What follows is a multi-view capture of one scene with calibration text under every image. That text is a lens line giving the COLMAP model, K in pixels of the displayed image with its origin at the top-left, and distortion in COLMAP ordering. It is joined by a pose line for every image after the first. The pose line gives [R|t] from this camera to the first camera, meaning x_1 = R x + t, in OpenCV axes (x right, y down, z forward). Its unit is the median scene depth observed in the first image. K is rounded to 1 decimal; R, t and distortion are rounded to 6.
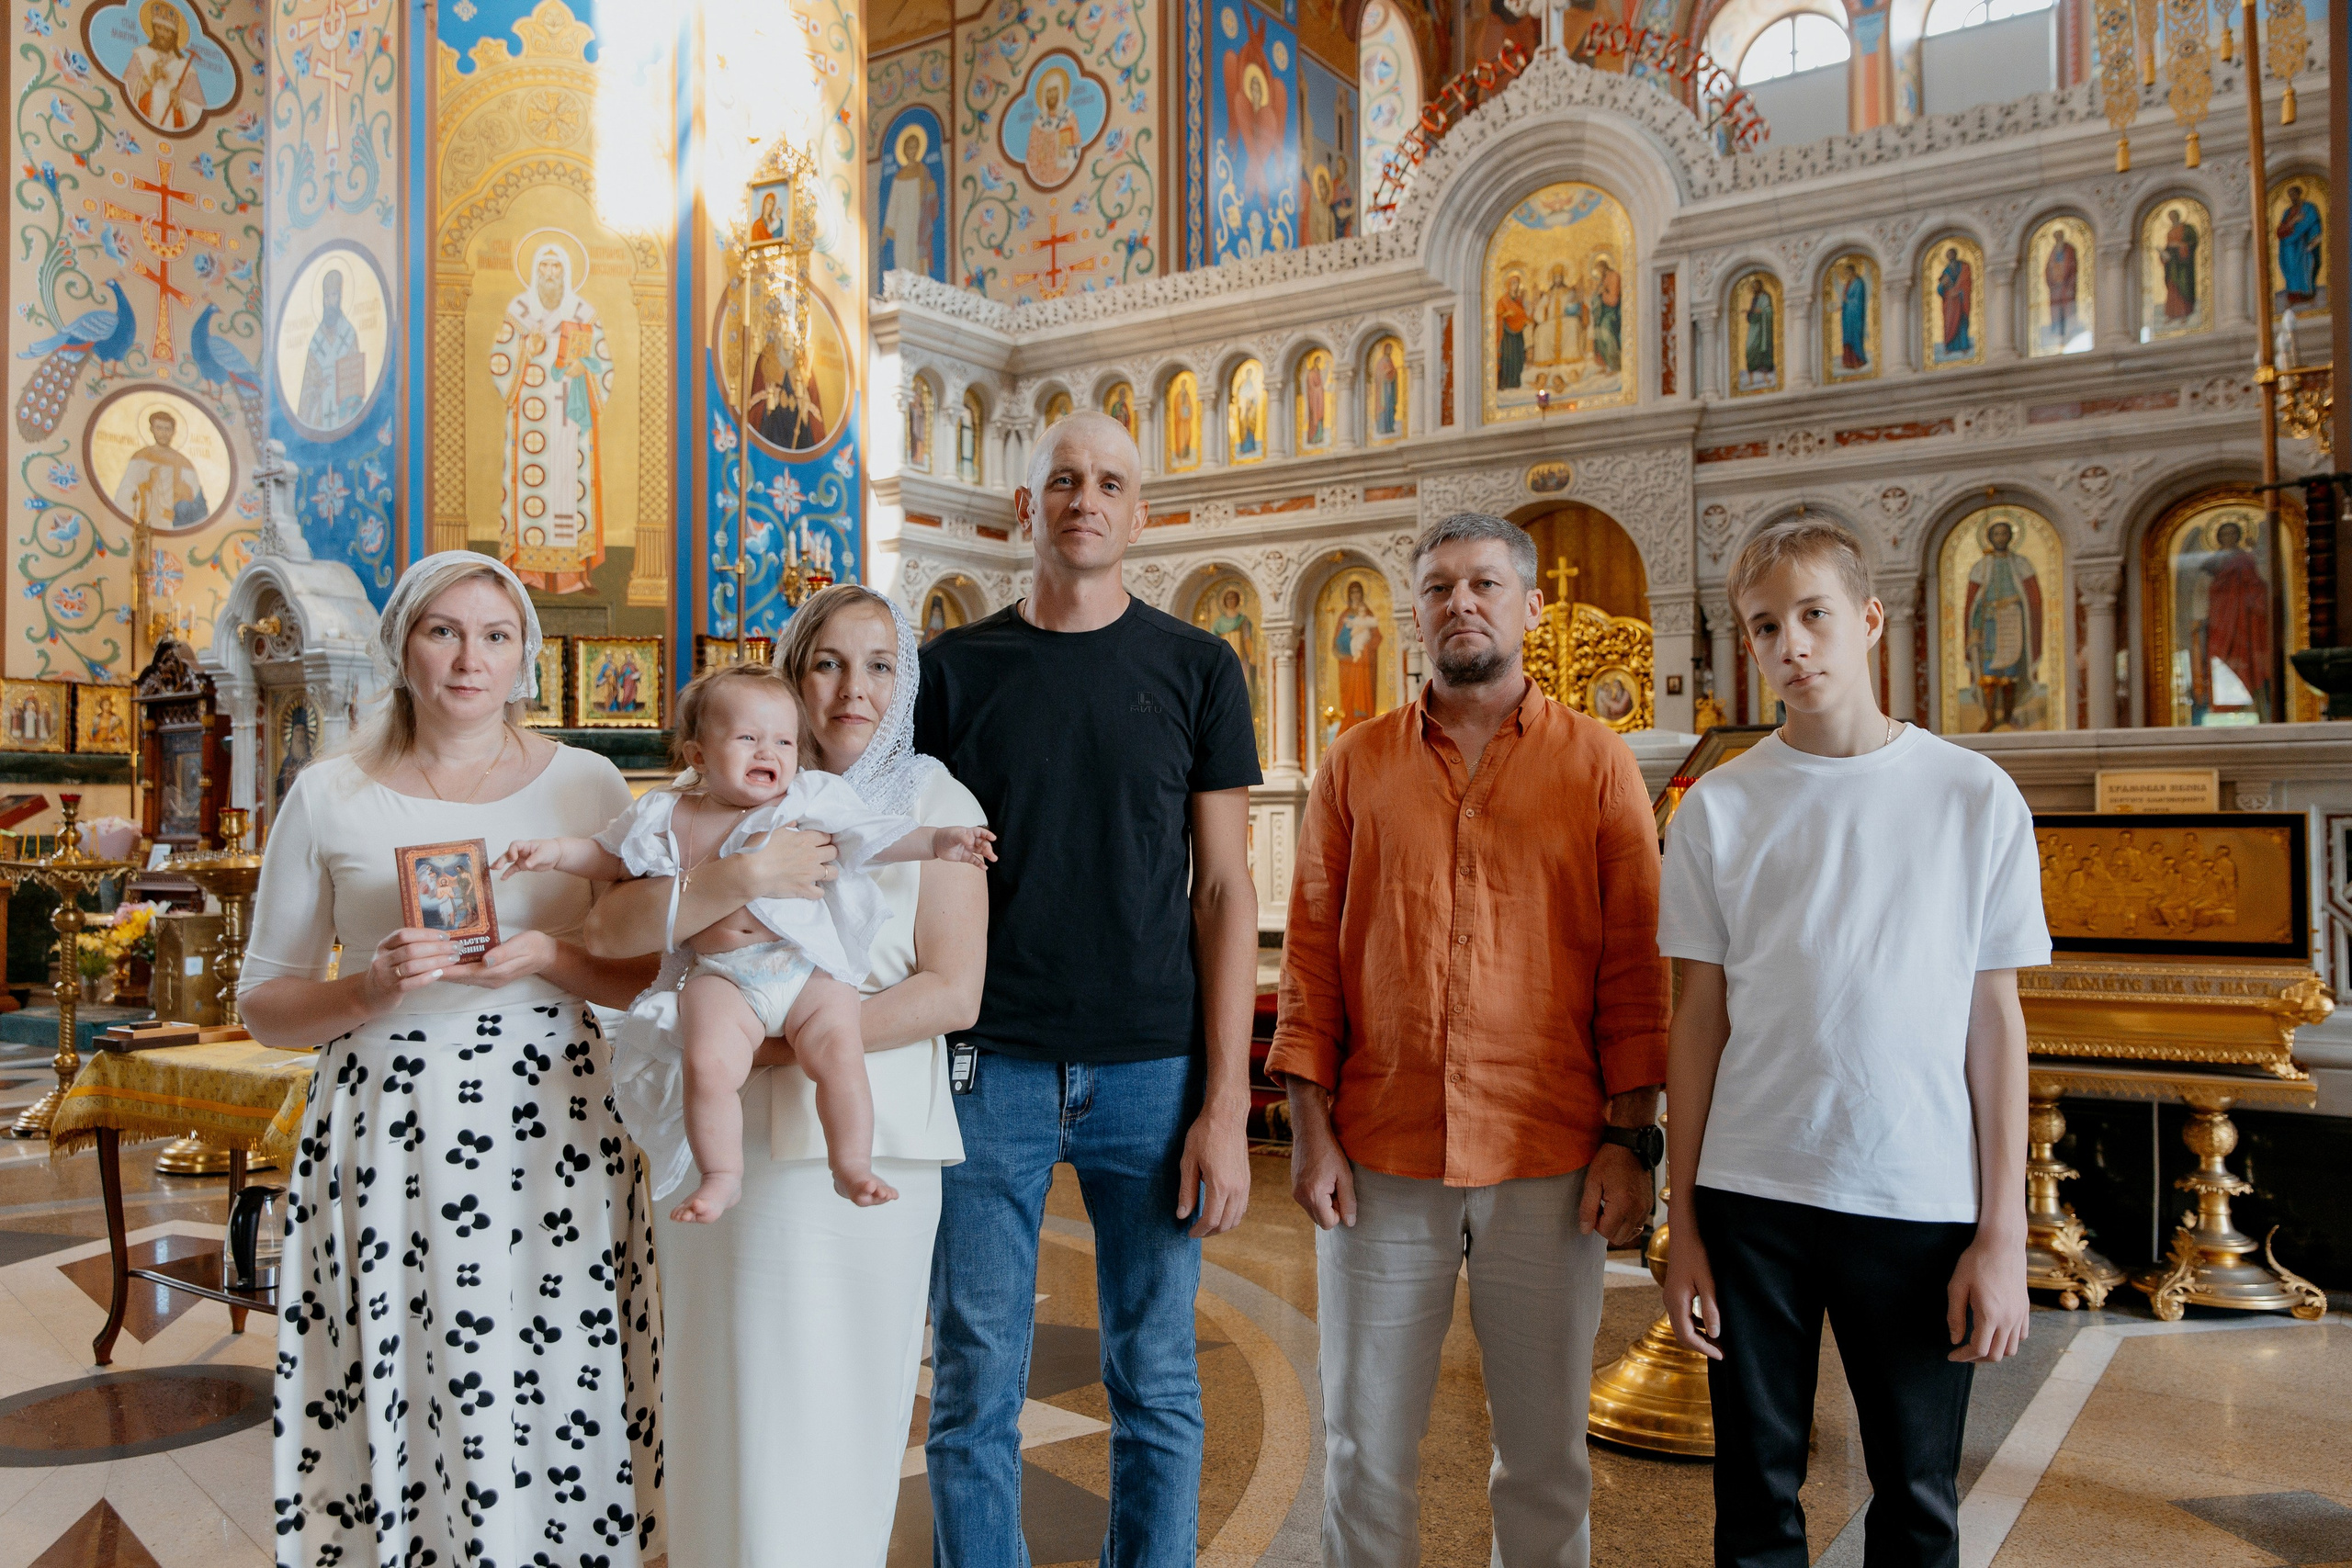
lens RADIAL K [[1893.3, 0, 1188.5], [0, 1893.3, 779.8], [0, 0, 1]] dist [0.022747, 0.000224]
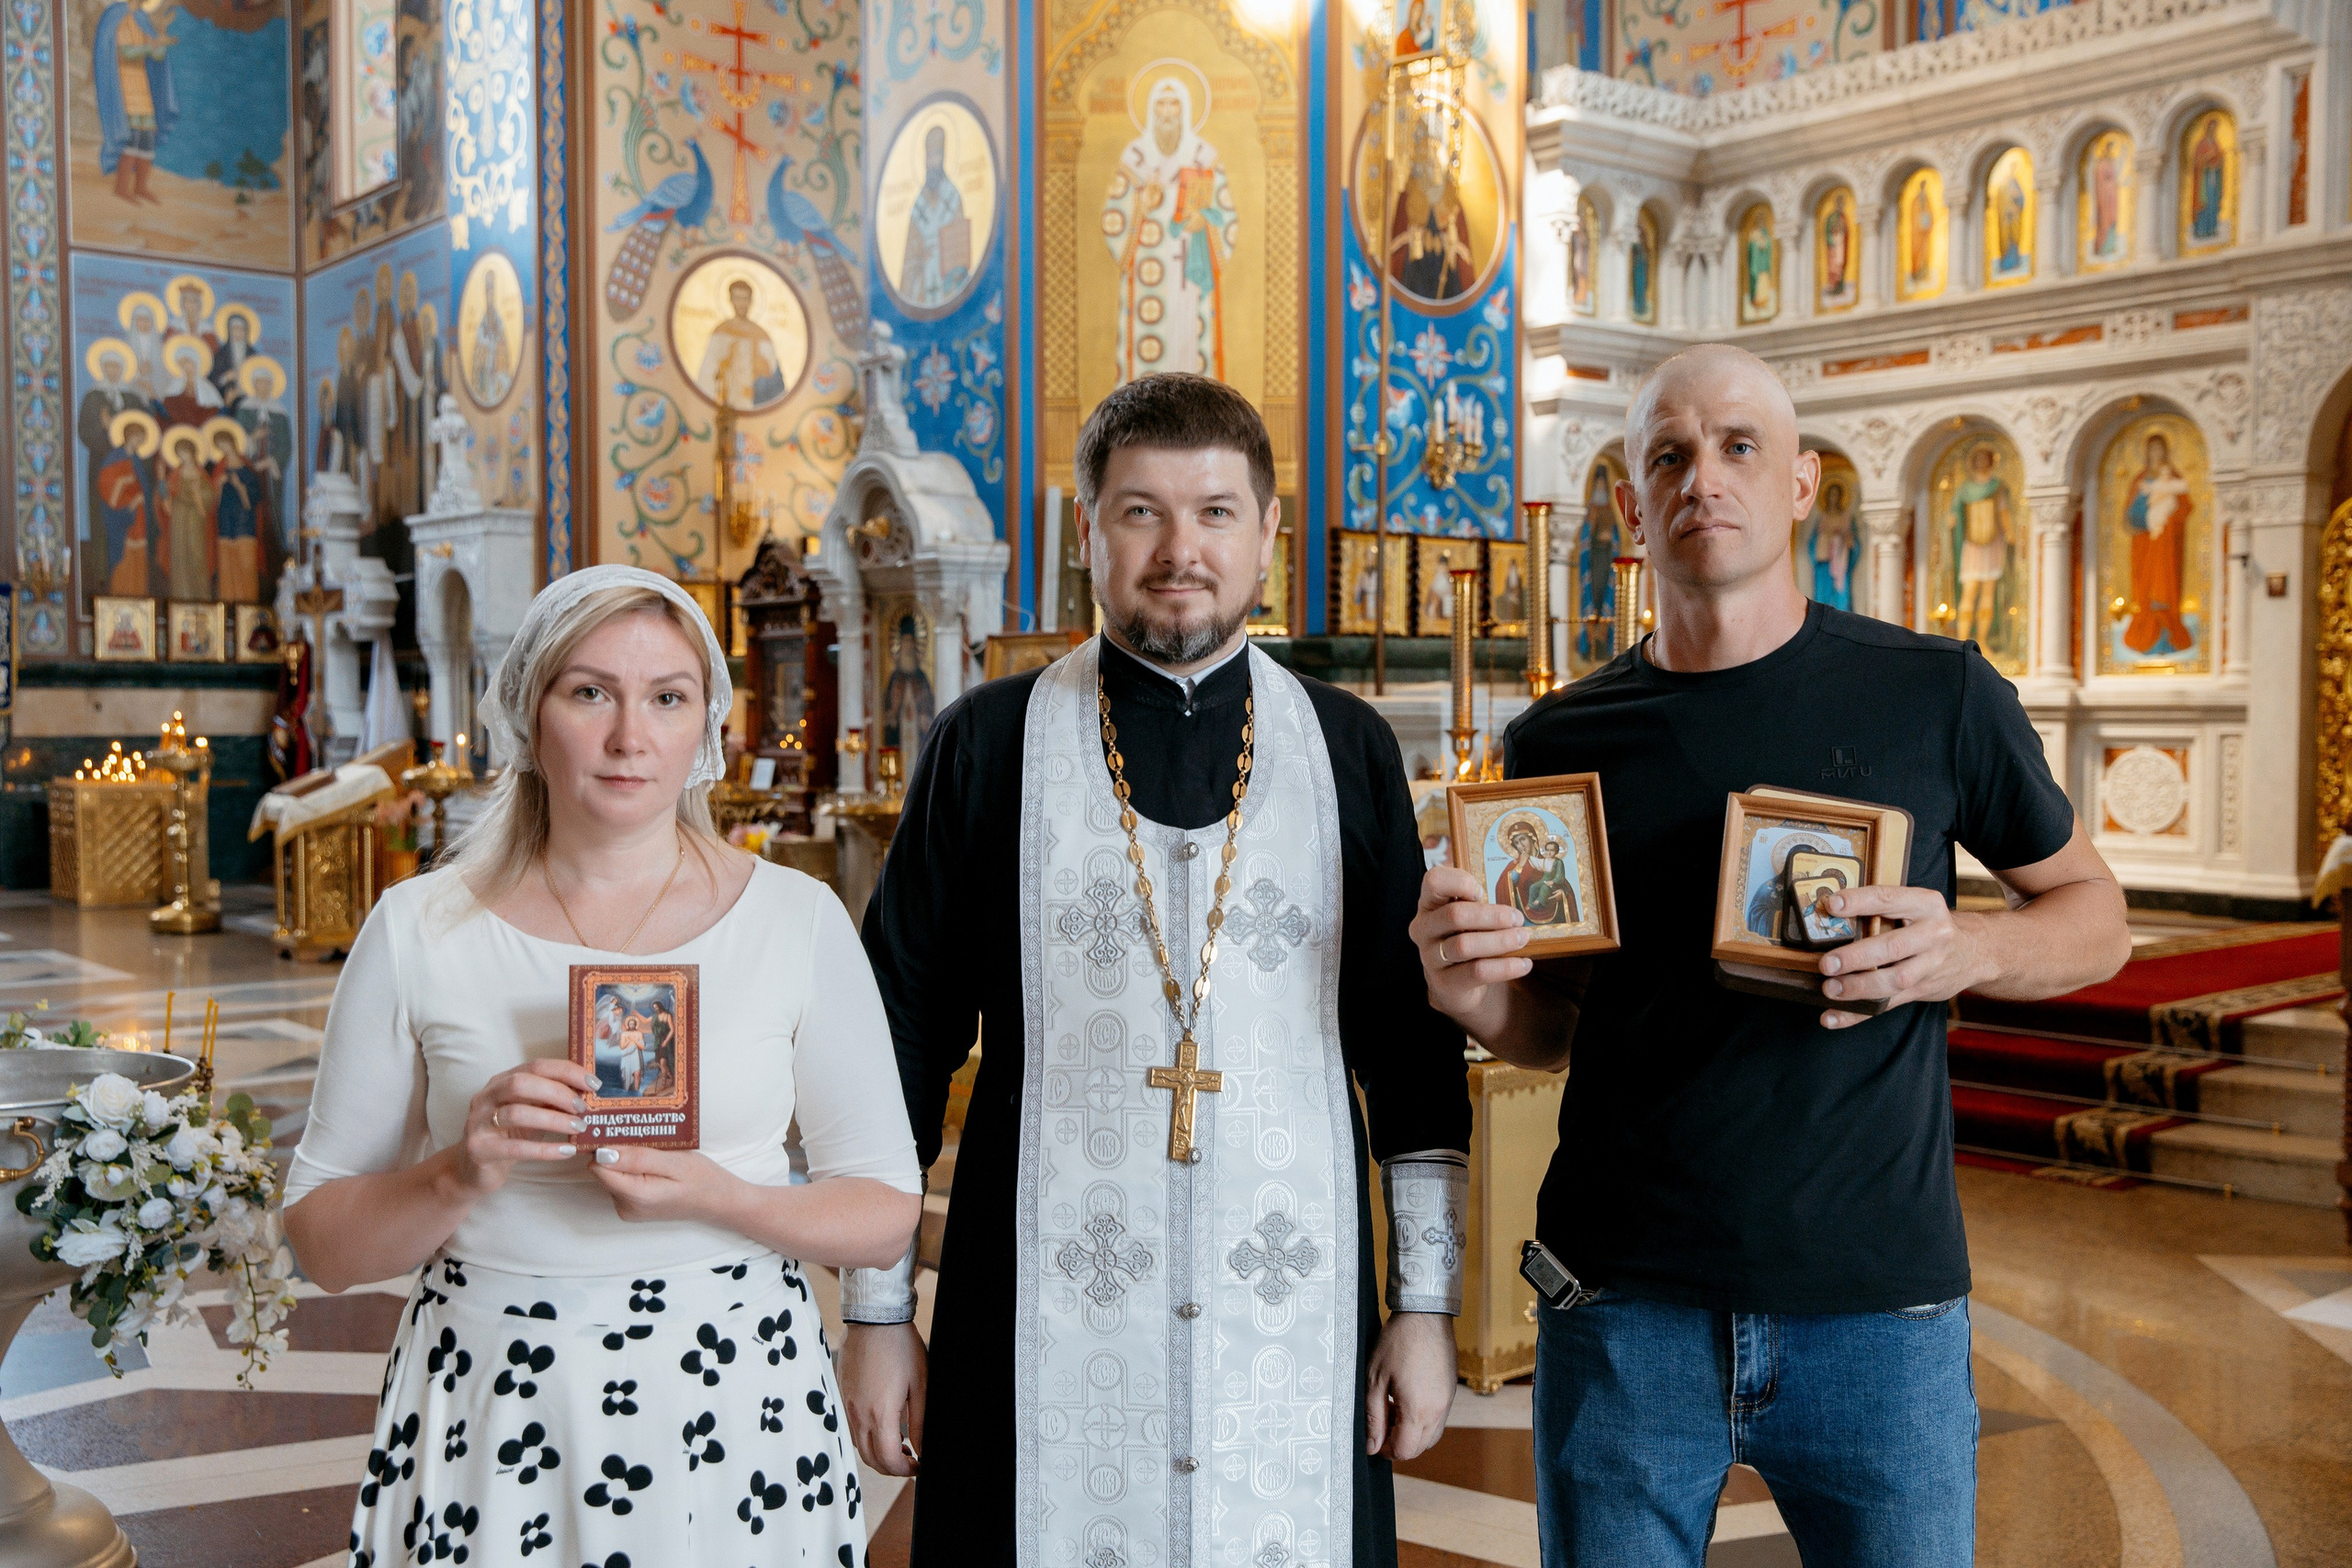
lens RADIAL K [[2337.4, 0, 1156.7], [0, 2337.4, 797.7], [0, 0, 1]] dist [0.018227, 0.000000]
pose [[0.957275, 0.014398, -0.288820, -0.024924], [0.003835, 0.998040, 0.062465, -0.019236], [0.289153, -0.060903, 0.955343, -0.041476]]
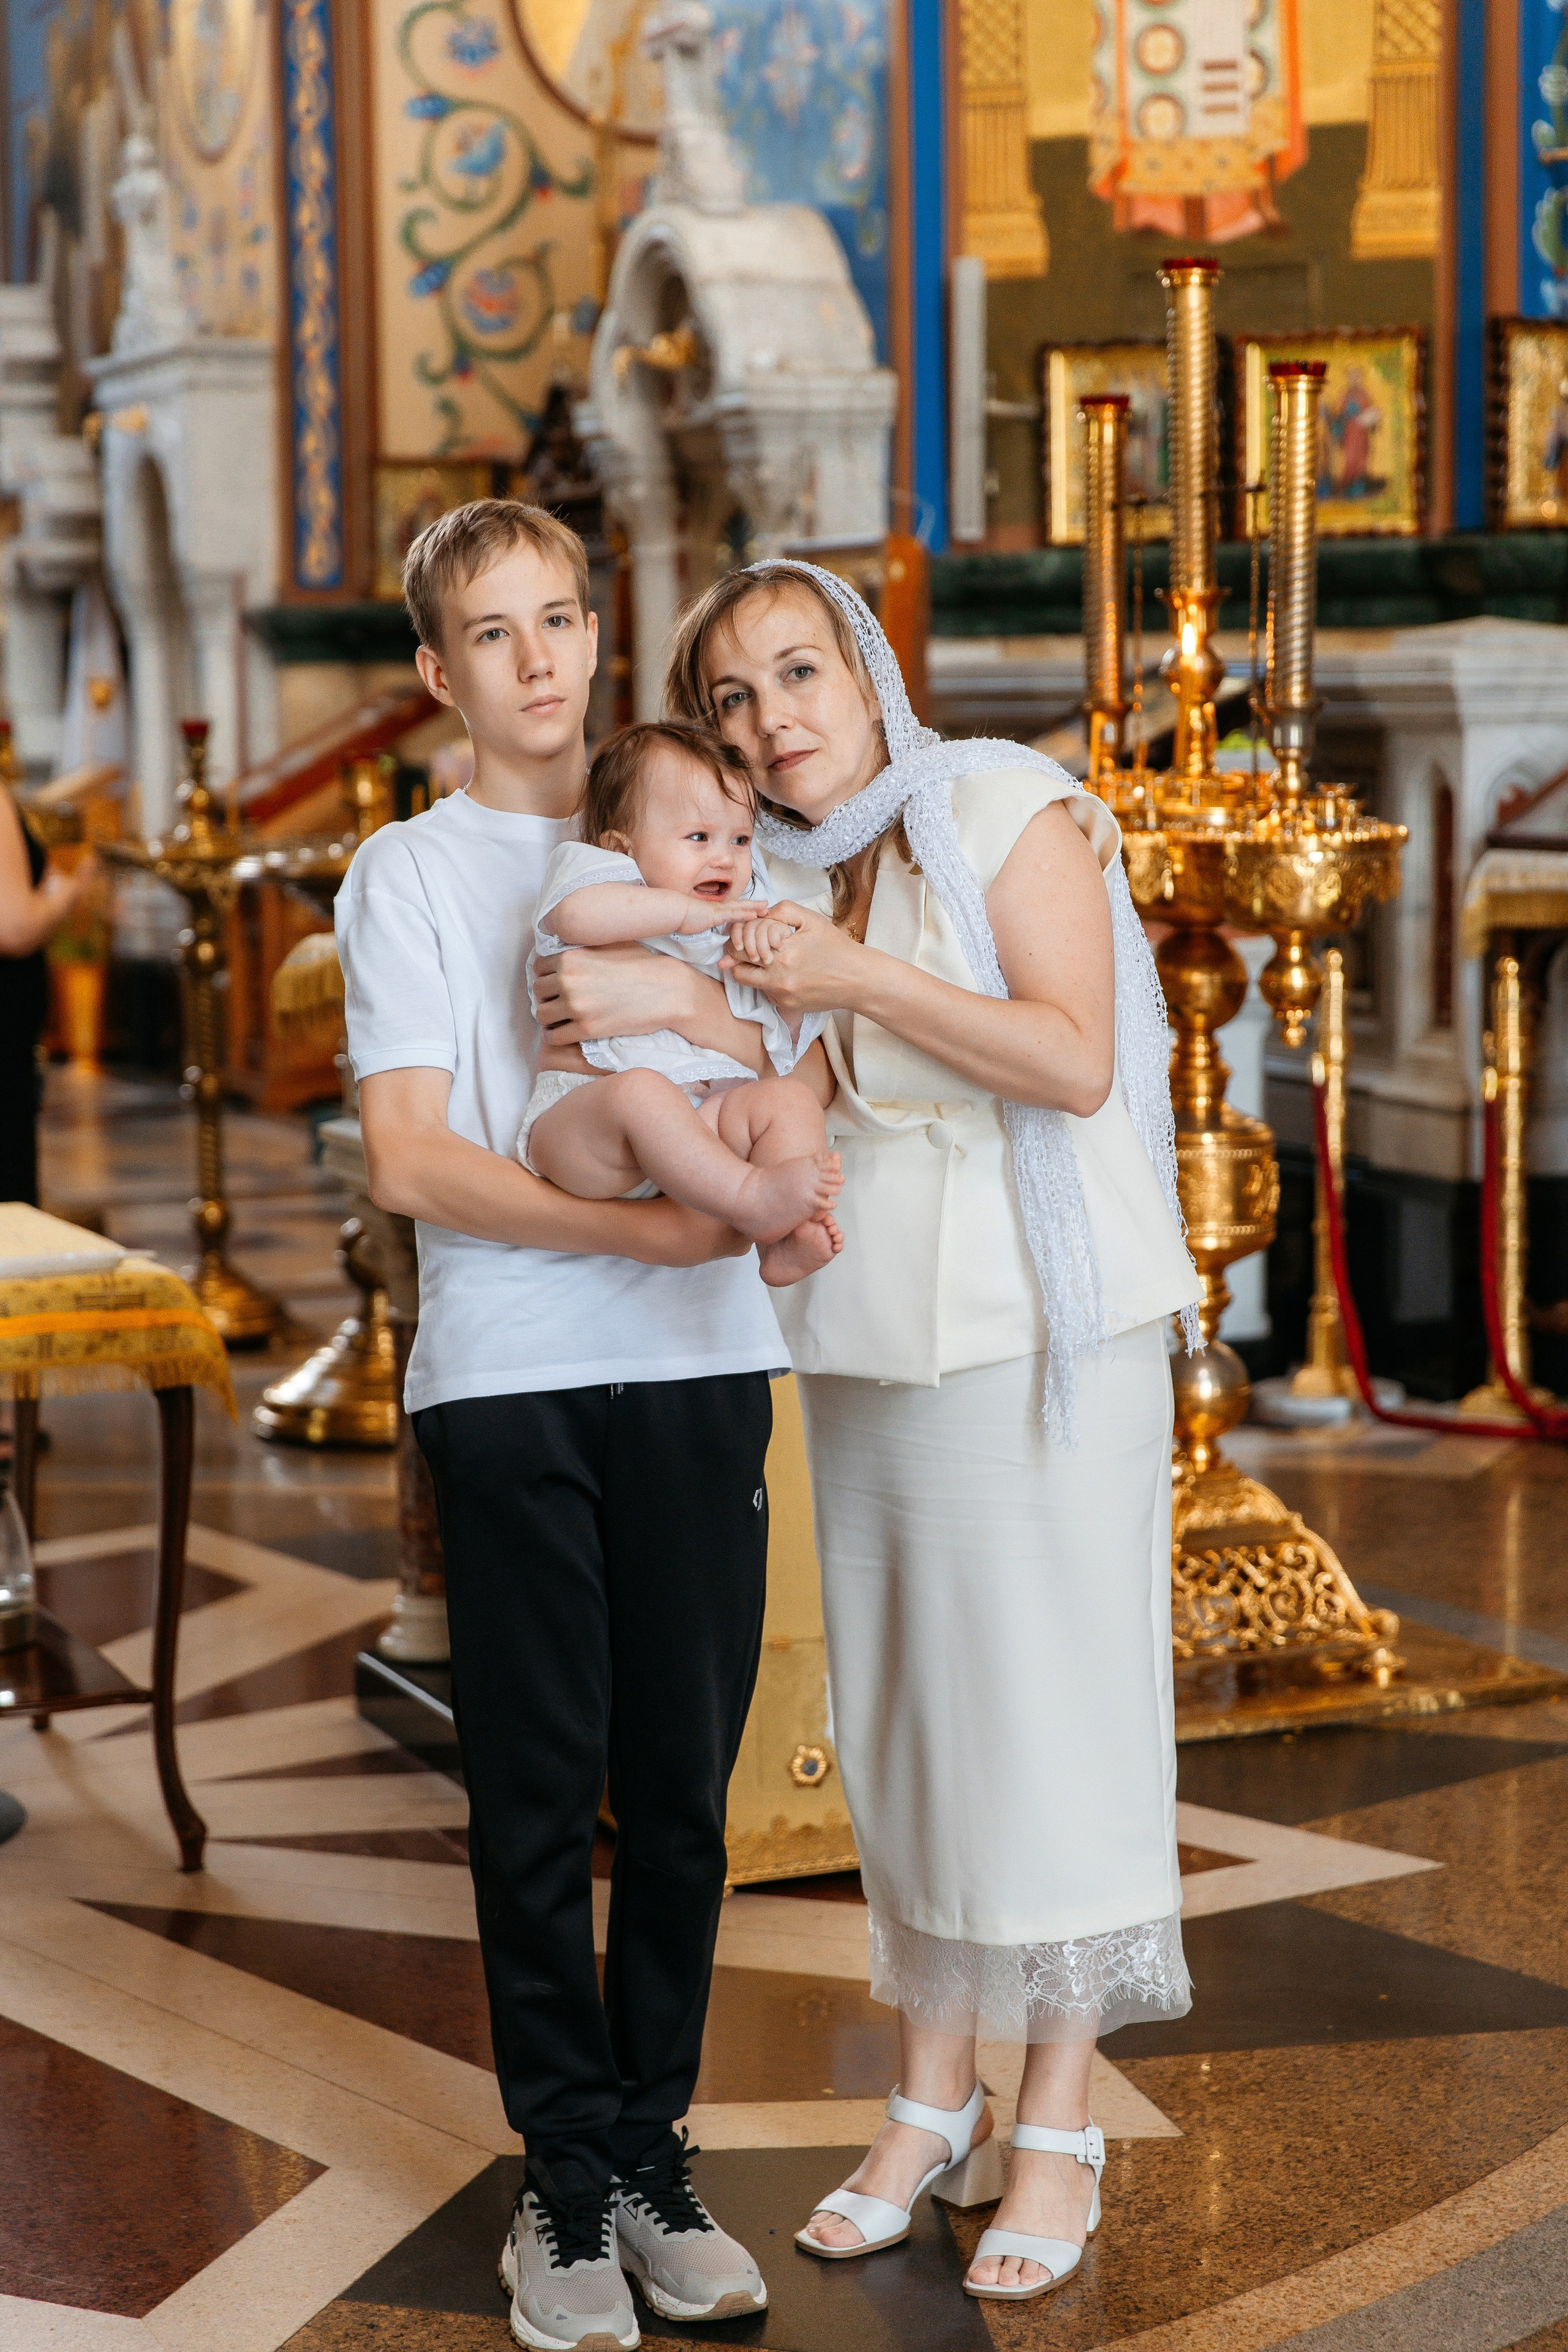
lens RADIAL K [[4512.8, 0, 664.1], [0, 4512.8, 1226.2], [0, 0, 1]] dist [0.009540, 0.000000]
pose [[0.837947, 0.051933, -0.543275, 0.146584], [0.026231, 0.990479, 0.135142, -0.013449], [0.545121, -0.127492, 0.828606, 0.005213]]
